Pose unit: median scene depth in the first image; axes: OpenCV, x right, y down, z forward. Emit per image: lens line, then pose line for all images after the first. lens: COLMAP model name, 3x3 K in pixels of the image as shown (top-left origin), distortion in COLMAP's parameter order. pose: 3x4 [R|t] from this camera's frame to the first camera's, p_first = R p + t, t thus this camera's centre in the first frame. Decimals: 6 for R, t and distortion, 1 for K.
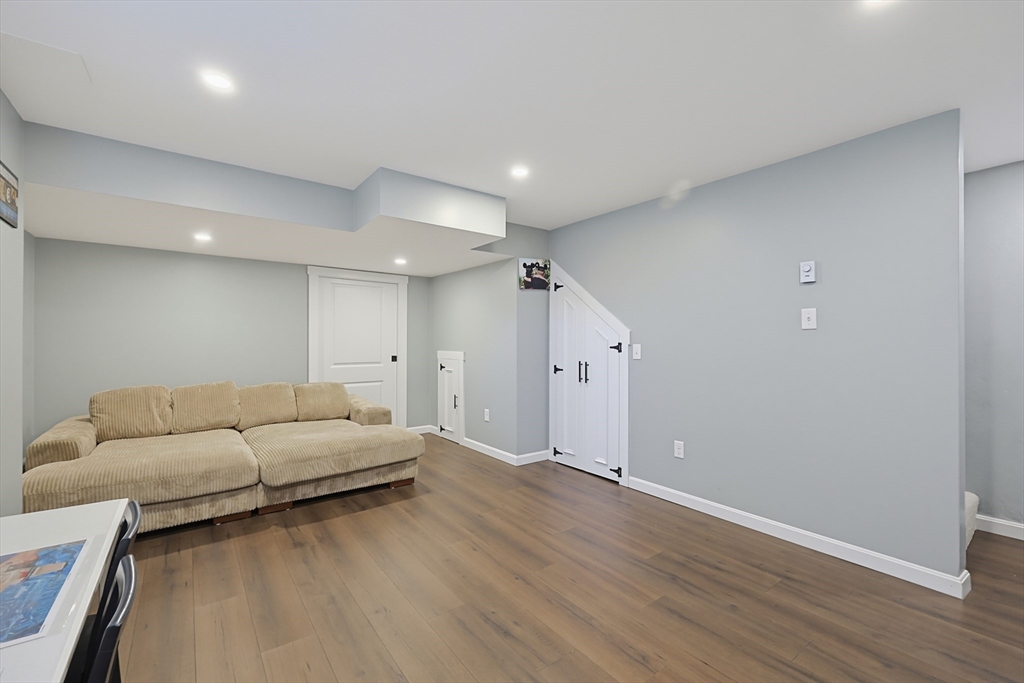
lens RADIAL K [[436.8, 0, 508.5], [0, 436.8, 340.2], [0, 0, 1]] dist [0.001475, 0.000558]
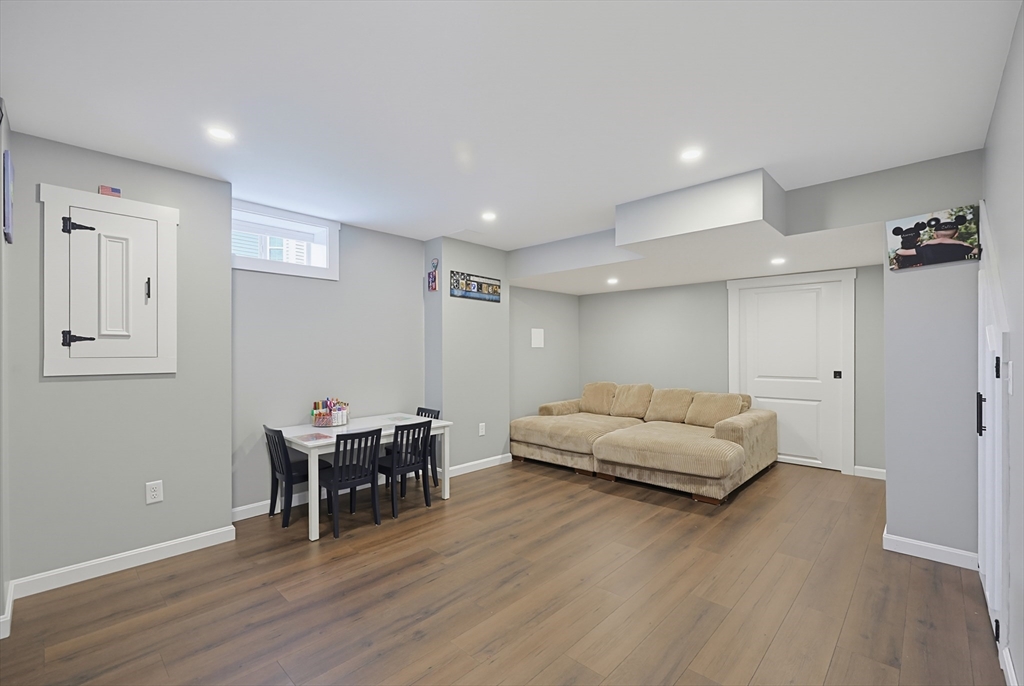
lens RADIAL K [[436.8, 0, 508.5], [0, 436.8, 341.7], [0, 0, 1]] dist [0.001475, 0.000558]
pose [[0.167288, -0.025732, -0.985572, 0.701700], [0.004174, 0.999669, -0.025391, -0.000483], [0.985899, 0.000134, 0.167340, 0.440299]]
